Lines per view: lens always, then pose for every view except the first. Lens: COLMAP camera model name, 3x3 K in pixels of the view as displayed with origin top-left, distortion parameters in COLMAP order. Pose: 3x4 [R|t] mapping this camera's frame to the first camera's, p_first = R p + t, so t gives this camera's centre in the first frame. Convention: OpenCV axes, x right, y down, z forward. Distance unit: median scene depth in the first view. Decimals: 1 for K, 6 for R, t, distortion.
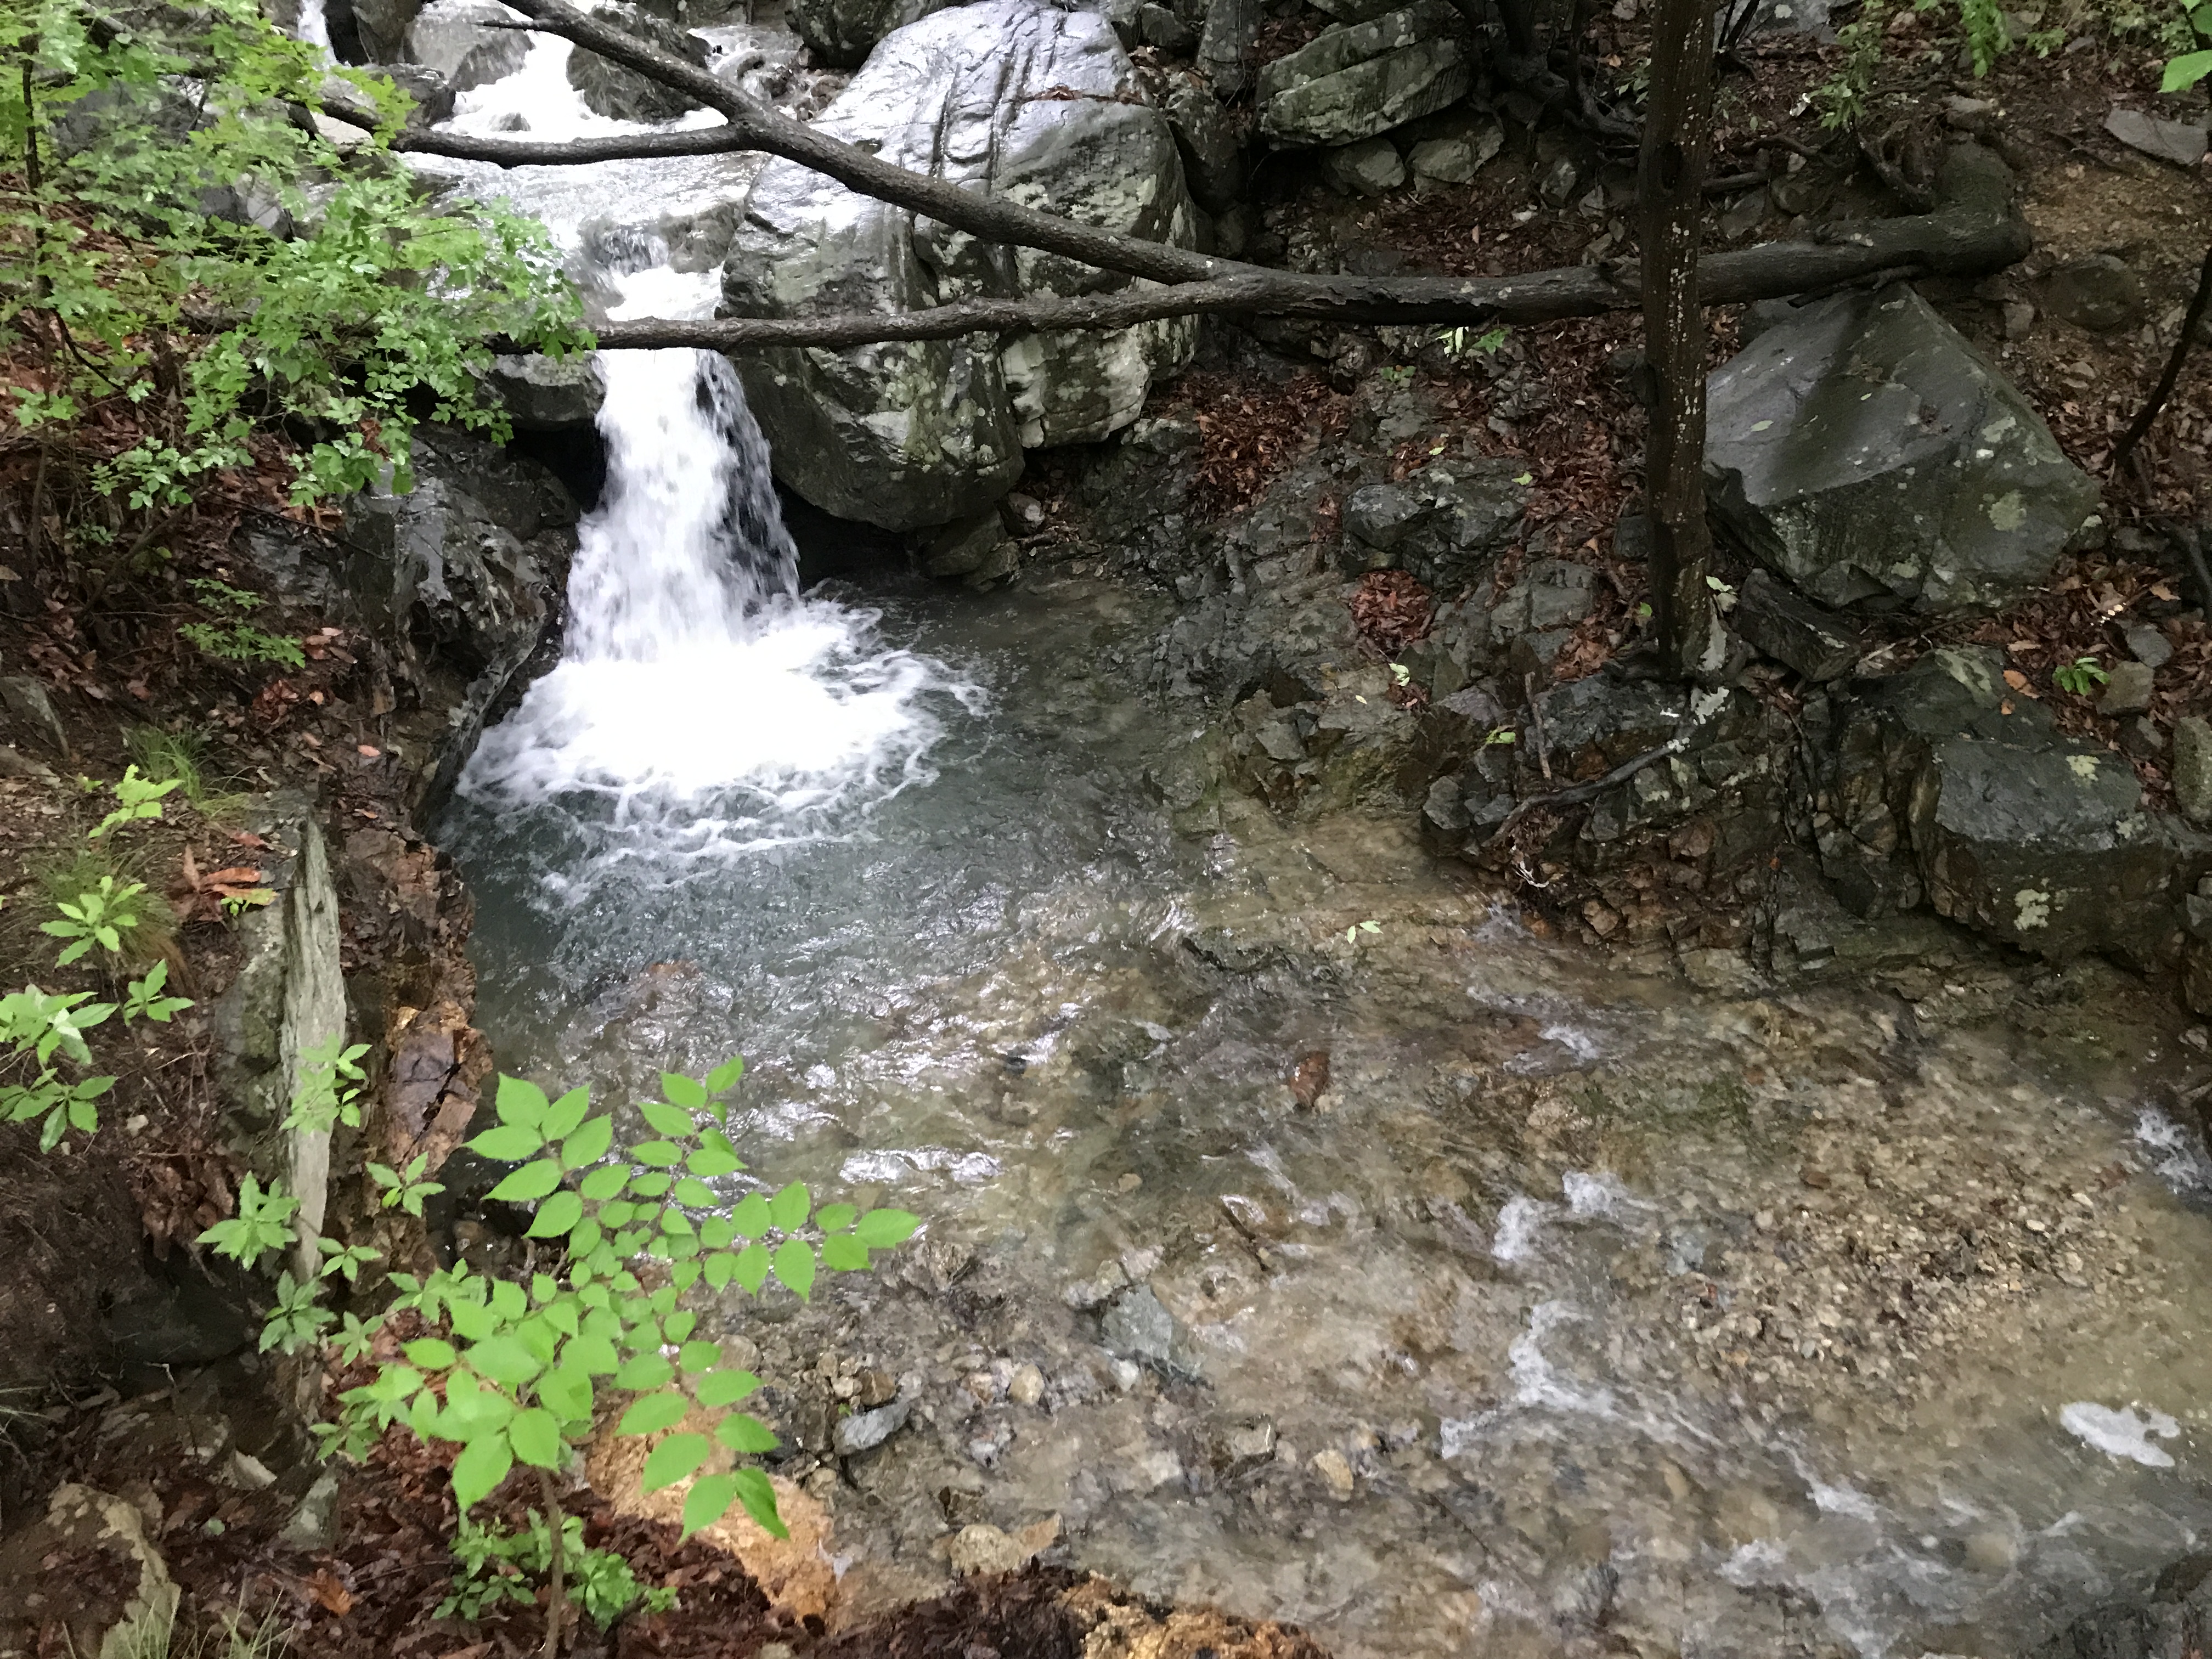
lens RADIAL K [[1792.0, 0, 1106.0], [0, 1792.0, 829.5], [0, 0, 1]] dist [0.026758, 0.001679]
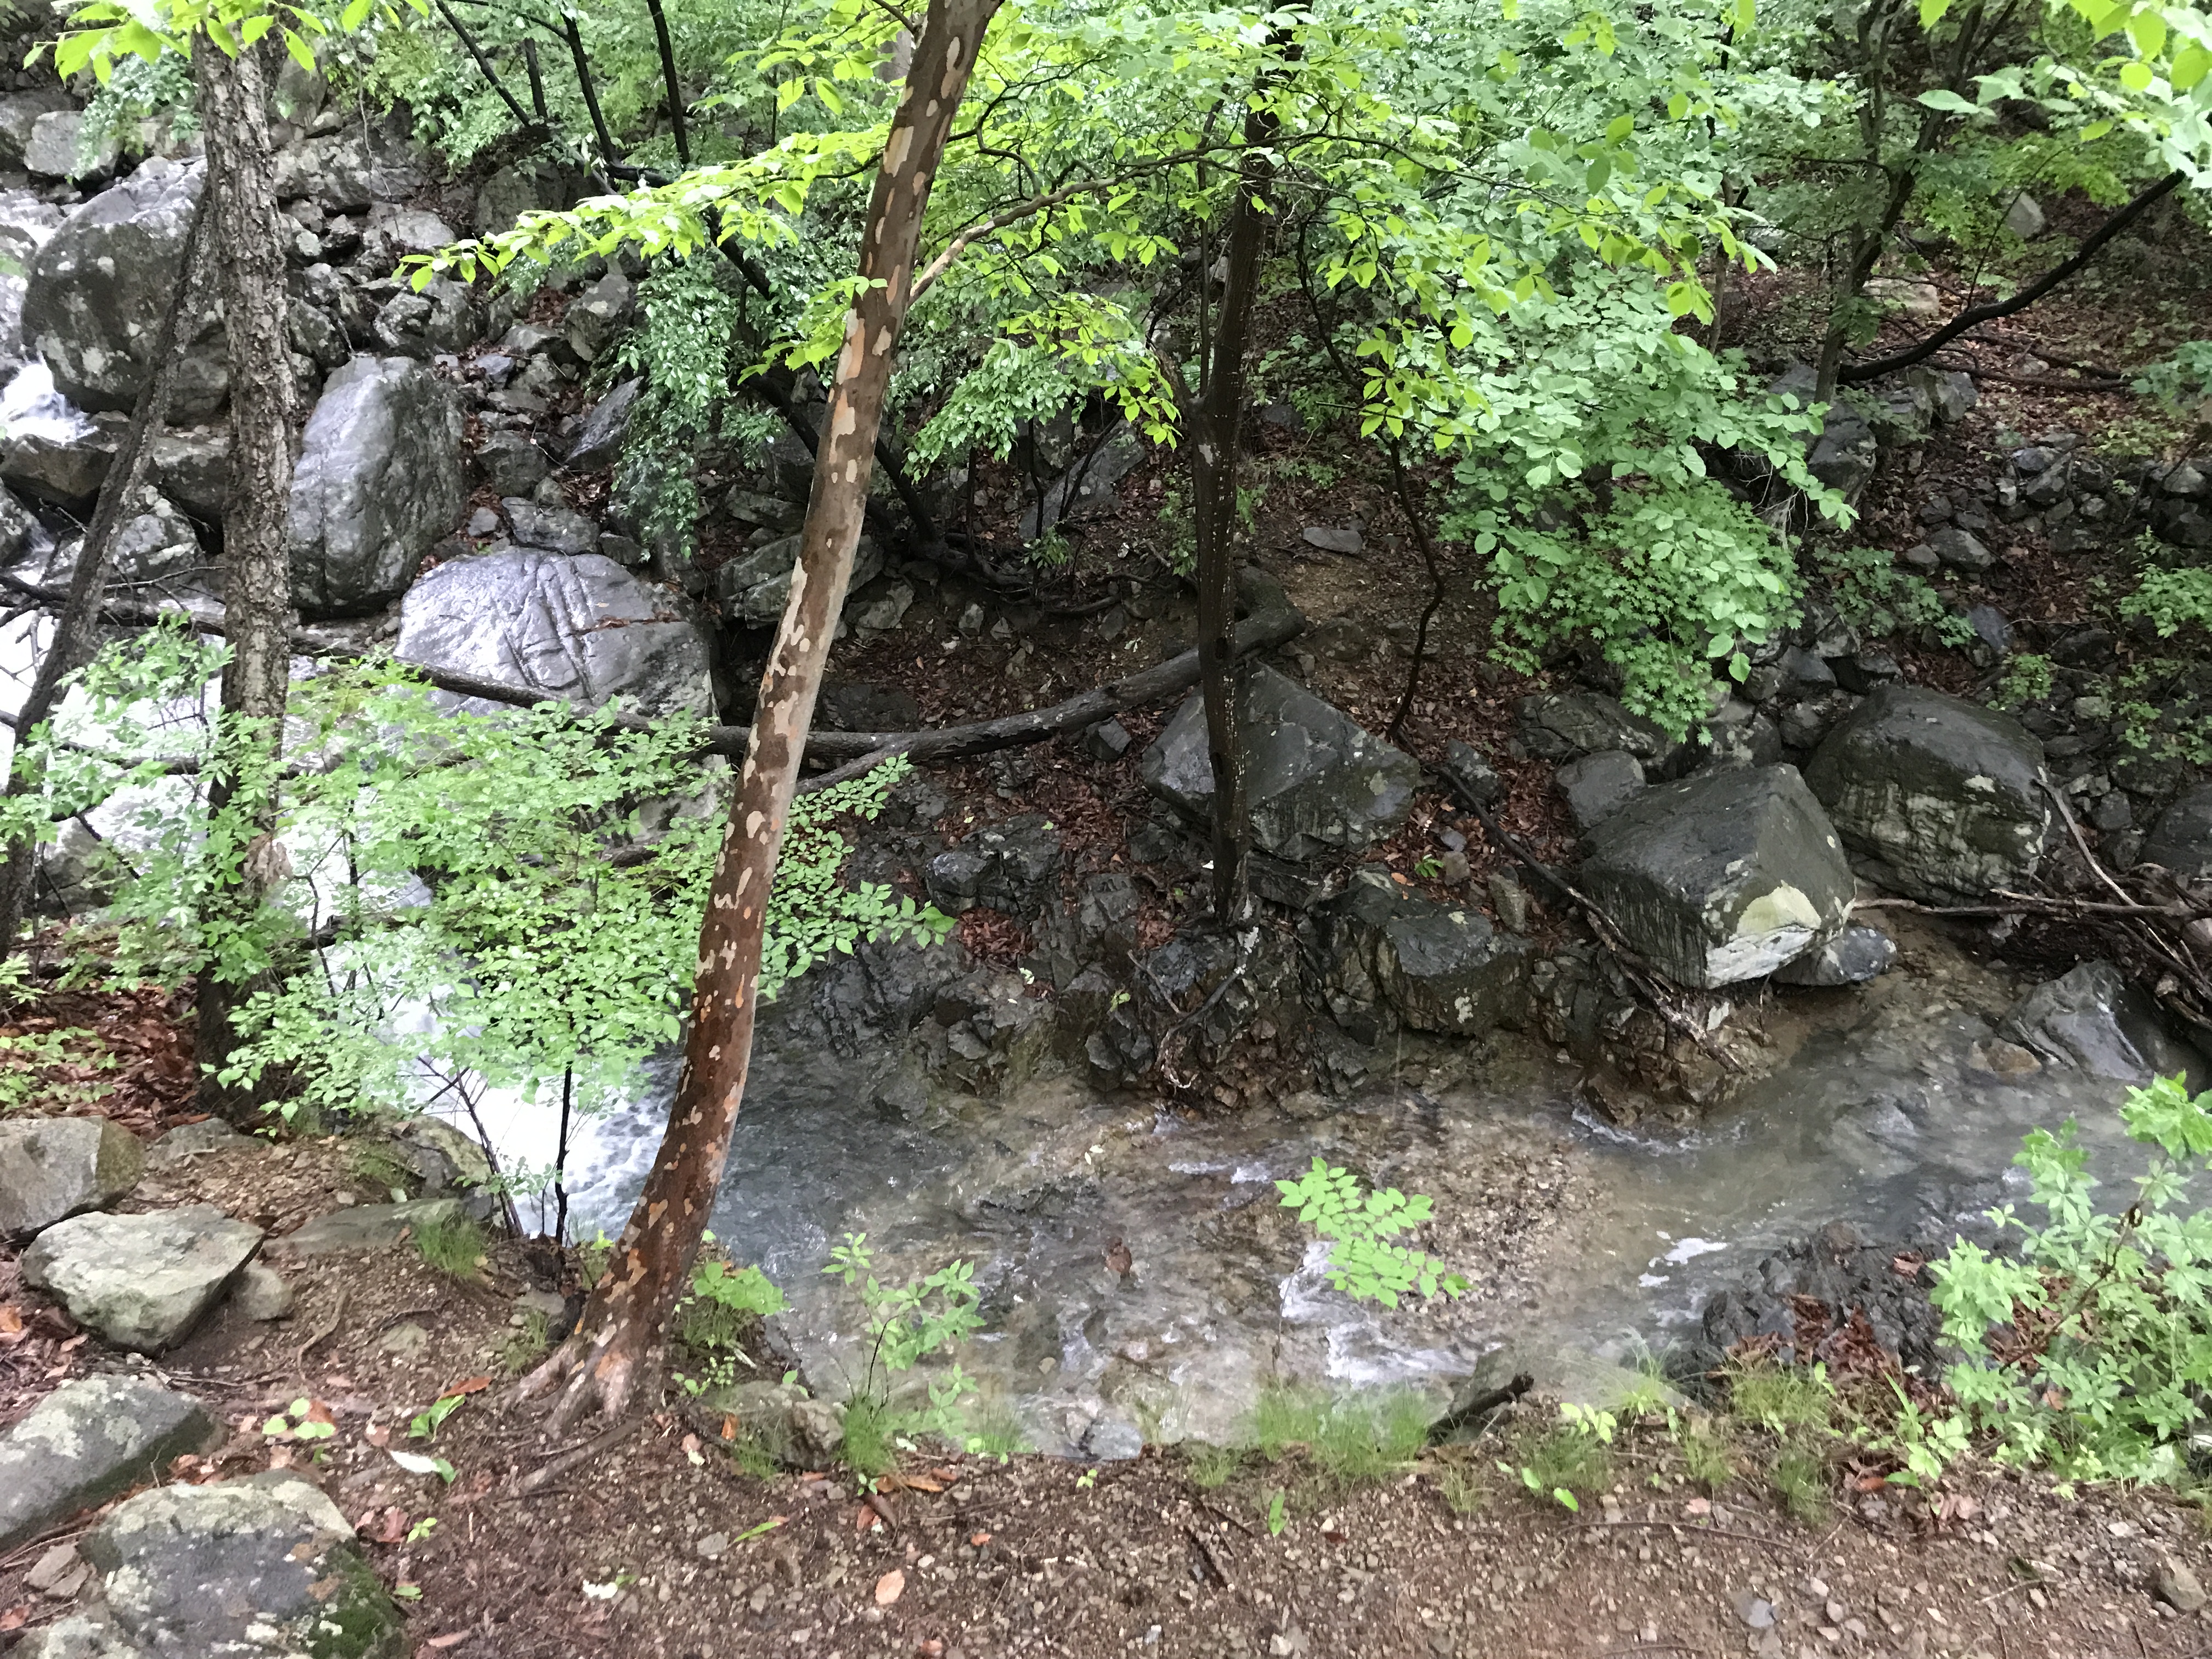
lens RADIAL K [[1778.4, 0, 1106.0], [0, 1778.4, 829.5], [0, 0, 1]] dist [0.090024, 0.000368]
pose [[0.867876, -0.228647, 0.441034, -0.425804], [0.302018, 0.947723, -0.102985, -0.039084], [-0.394431, 0.222579, 0.891562, -0.338440]]
